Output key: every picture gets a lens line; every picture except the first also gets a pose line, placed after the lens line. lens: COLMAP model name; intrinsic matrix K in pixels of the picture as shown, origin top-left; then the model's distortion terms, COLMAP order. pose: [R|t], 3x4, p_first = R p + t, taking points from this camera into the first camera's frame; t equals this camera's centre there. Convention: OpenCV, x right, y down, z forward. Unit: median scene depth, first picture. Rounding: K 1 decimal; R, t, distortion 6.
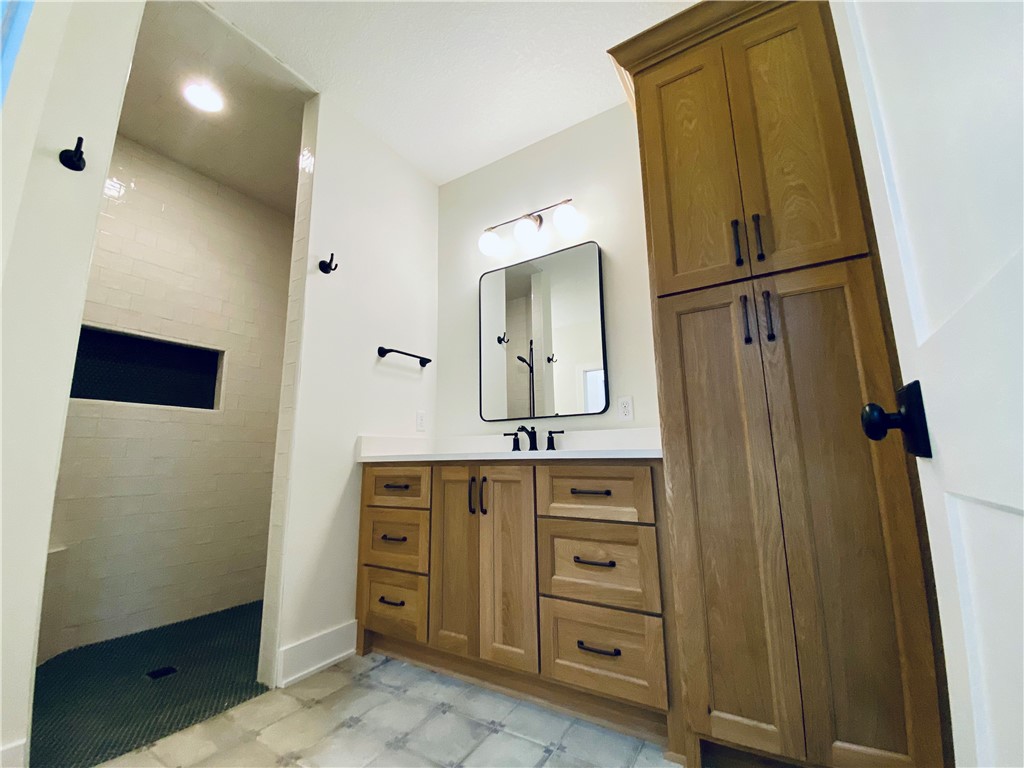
lens RADIAL K [[410.7, 0, 540.5], [0, 410.7, 385.1], [0, 0, 1]] dist [0.000984, -0.000023]
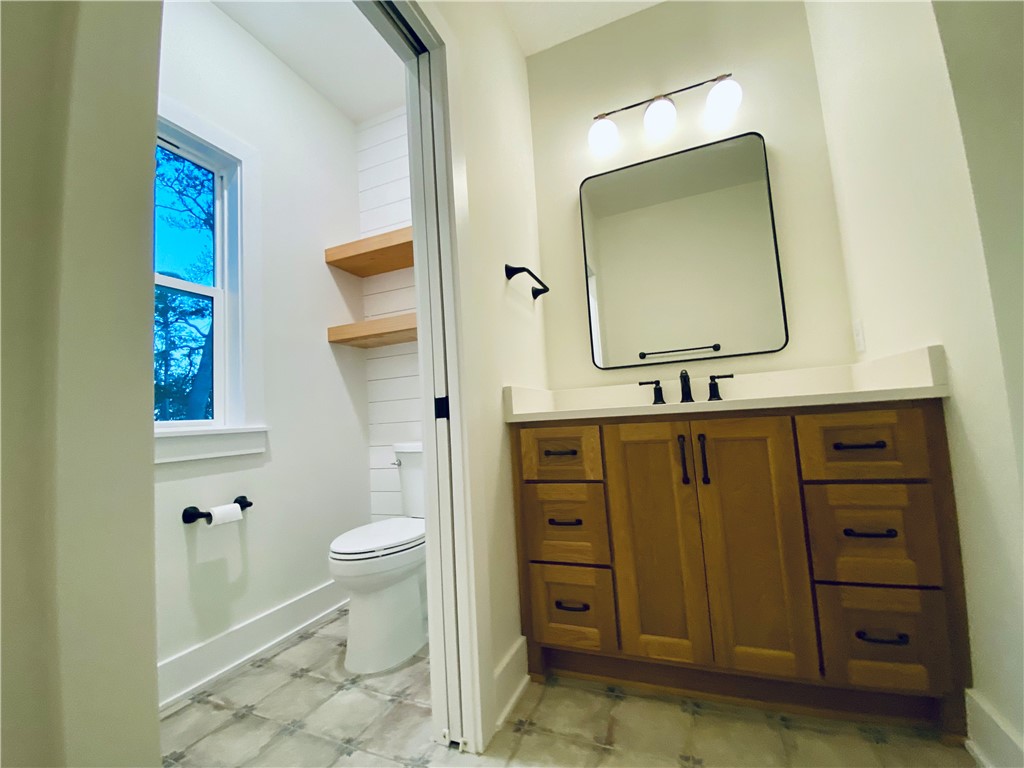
lens RADIAL K [[419.1, 0, 512.0], [0, 419.1, 384.0], [0, 0, 1]] dist [-0.022647, -0.000125]
pose [[0.992730, -0.032069, 0.116009, -0.451081], [0.022135, 0.996056, 0.085926, 0.049917], [-0.118307, -0.082734, 0.989524, 0.251179]]
